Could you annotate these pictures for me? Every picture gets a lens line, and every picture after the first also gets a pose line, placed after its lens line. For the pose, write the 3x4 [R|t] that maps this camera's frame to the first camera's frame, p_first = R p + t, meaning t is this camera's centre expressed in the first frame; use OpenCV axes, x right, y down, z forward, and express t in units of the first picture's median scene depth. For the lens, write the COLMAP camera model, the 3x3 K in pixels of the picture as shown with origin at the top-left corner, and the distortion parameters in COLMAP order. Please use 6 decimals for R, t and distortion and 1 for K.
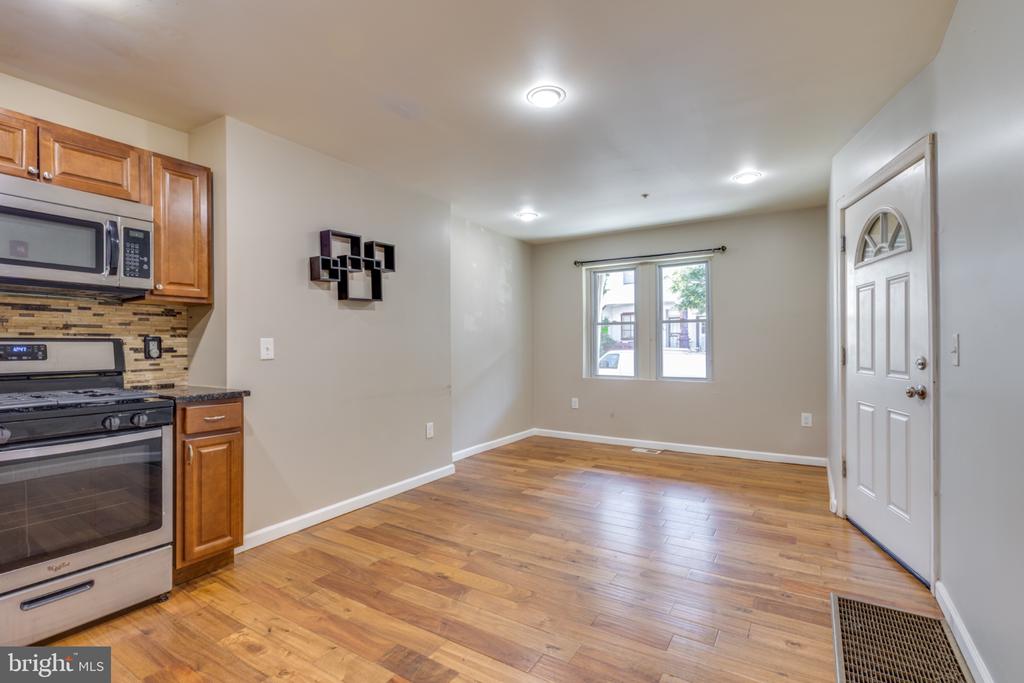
lens RADIAL K [[438.4, 0, 528.1], [0, 438.4, 342.3], [0, 0, 1]] dist [-0.001427, -0.000232]
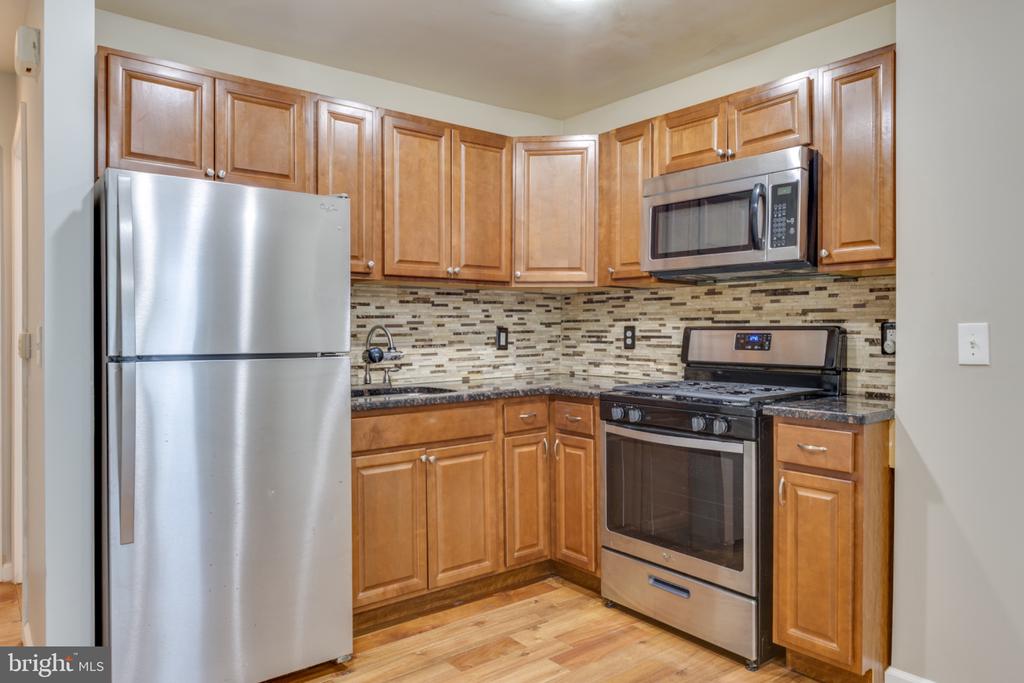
lens RADIAL K [[714.4, 0, 486.9], [0, 714.4, 334.3], [0, 0, 1]] dist [-0.003261, -0.002020]
pose [[-0.355891, 0.006815, -0.934502, 0.433519], [0.003070, 0.999977, 0.006124, -0.003439], [0.934522, -0.000689, -0.355904, 0.893038]]
